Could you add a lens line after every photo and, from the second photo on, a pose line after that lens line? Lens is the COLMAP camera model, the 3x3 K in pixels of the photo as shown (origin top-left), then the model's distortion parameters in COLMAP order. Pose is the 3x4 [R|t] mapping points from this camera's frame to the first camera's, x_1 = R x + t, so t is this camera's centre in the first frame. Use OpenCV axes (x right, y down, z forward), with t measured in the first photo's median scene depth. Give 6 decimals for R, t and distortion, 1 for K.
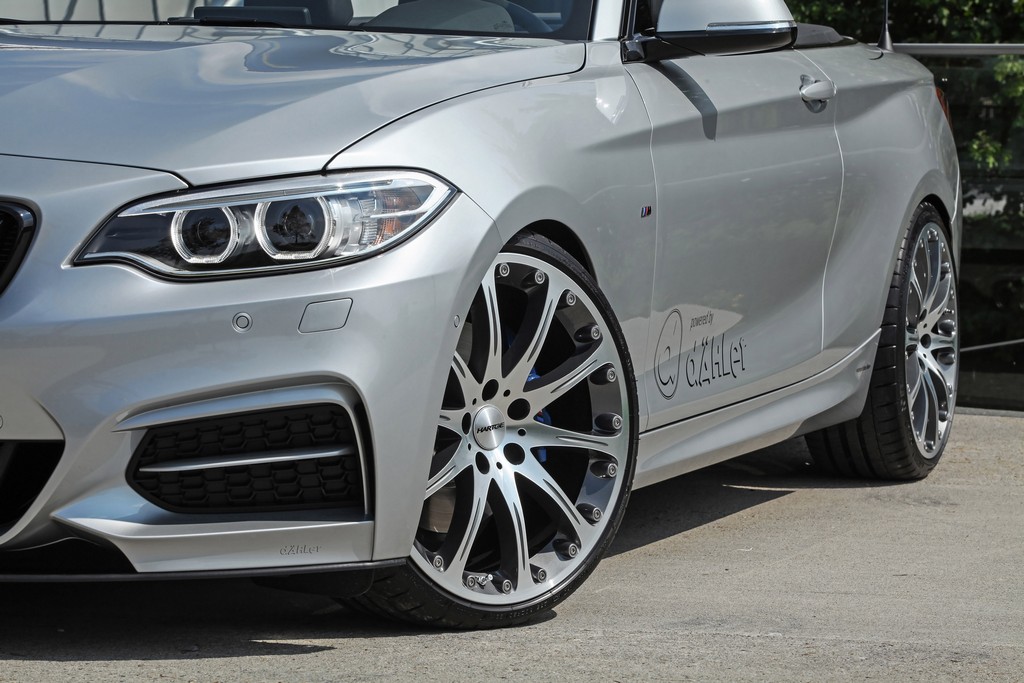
lens RADIAL K [[3334.0, 0, 512.0], [0, 3334.0, 341.5], [0, 0, 1]] dist [0.031454, 0.815162]
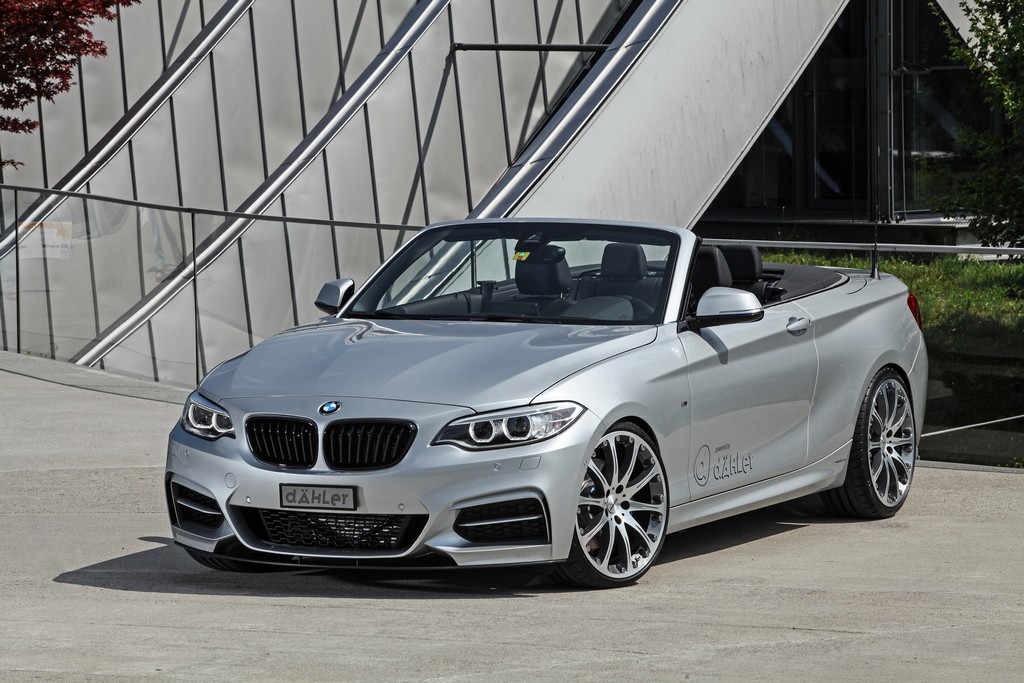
lens RADIAL K [[4655.1, 0, 512.0], [0, 4655.1, 341.5], [0, 0, 1]] dist [-1.119268, 1.266825]
pose [[0.993242, -0.024743, -0.113389, 0.322873], [0.025503, 0.999661, 0.005251, -0.115612], [0.113221, -0.008107, 0.993537, -2.433751]]
